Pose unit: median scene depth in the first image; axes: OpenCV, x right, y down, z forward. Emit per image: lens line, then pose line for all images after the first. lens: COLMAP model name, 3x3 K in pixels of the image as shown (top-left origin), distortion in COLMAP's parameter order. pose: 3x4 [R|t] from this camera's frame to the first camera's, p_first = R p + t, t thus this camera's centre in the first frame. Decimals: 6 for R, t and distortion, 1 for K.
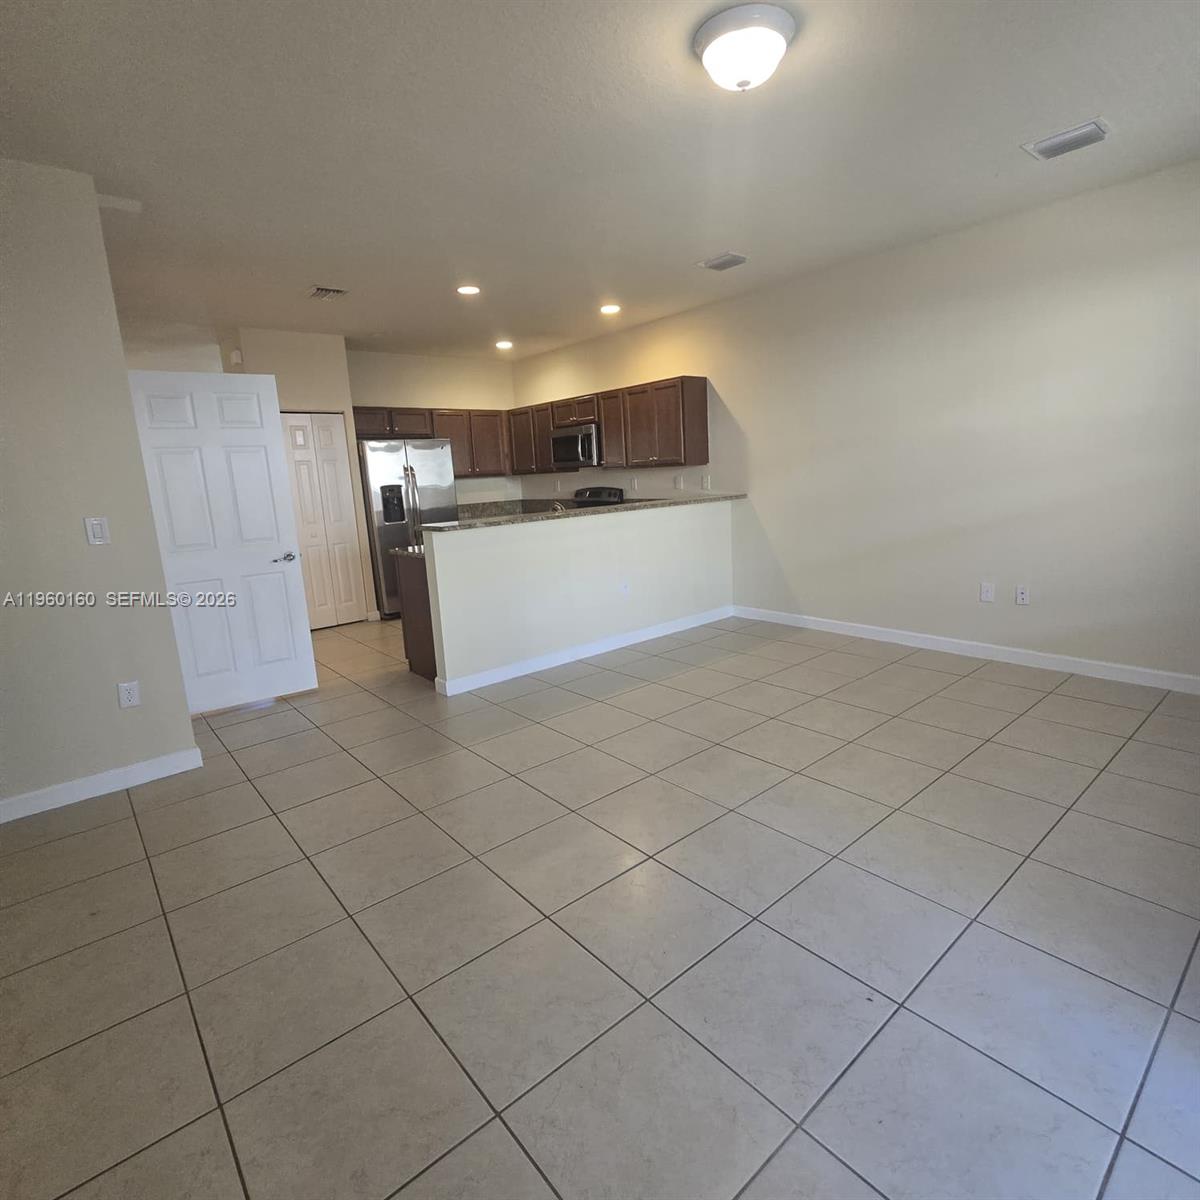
lens RADIAL K [[656.3, 0, 600.1], [0, 656.3, 601.4], [0, 0, 1]] dist [0.006258, -0.004835]
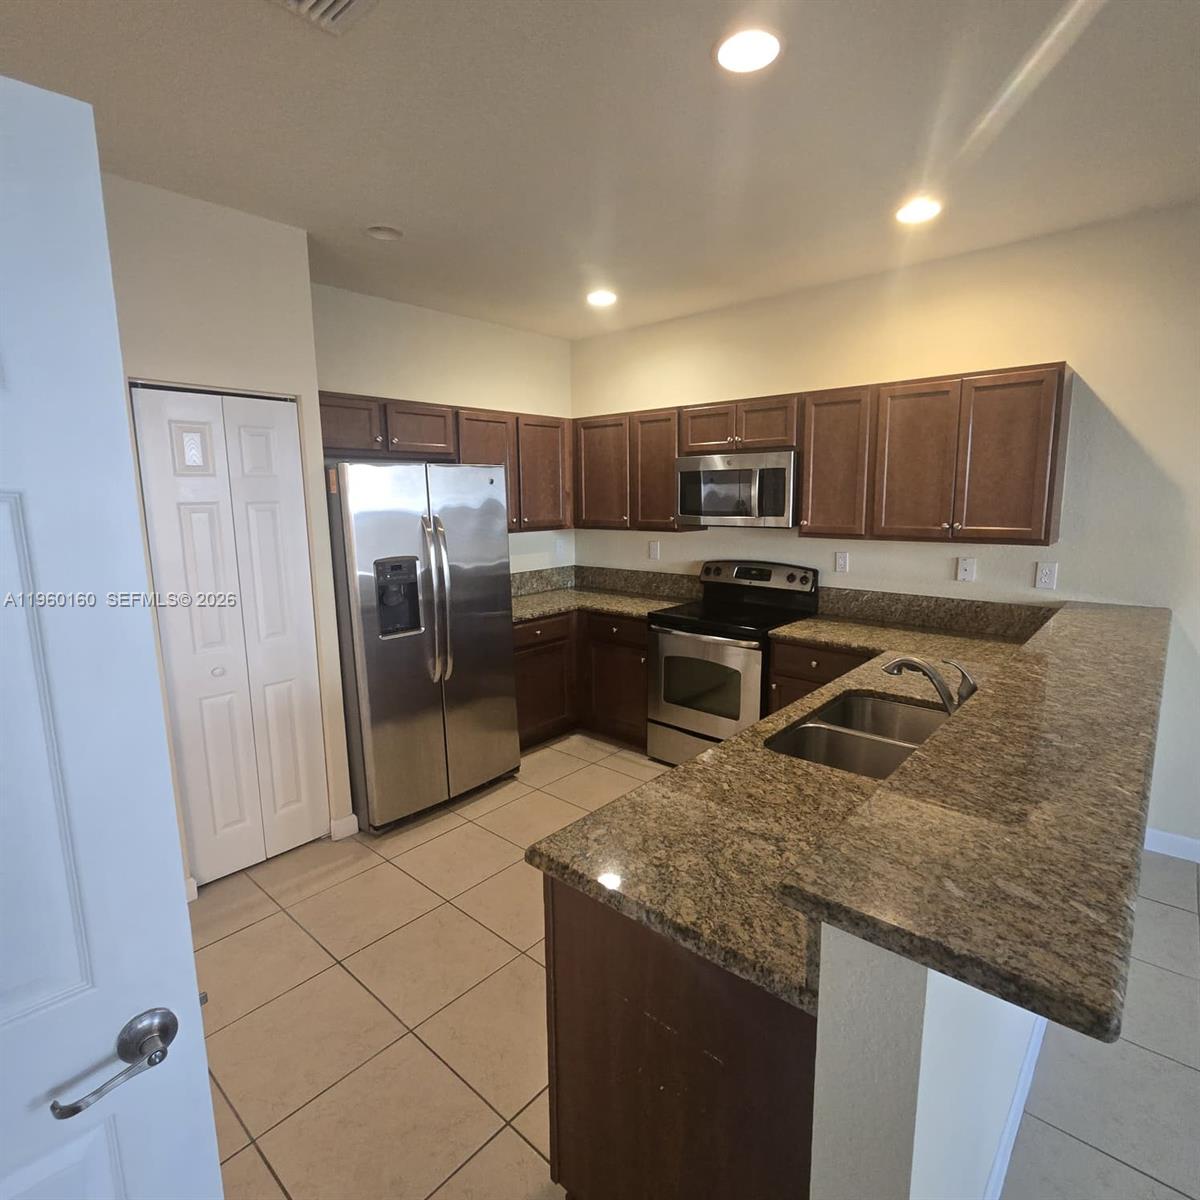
lens RADIAL K [[656.3, 0, 602.3], [0, 656.3, 596.6], [0, 0, 1]] dist [0.006258, -0.004835]
pose [[0.988405, 0.016039, 0.150992, -0.234761], [-0.009699, 0.999044, -0.042632, -0.126026], [-0.151531, 0.040673, 0.987615, 0.495065]]
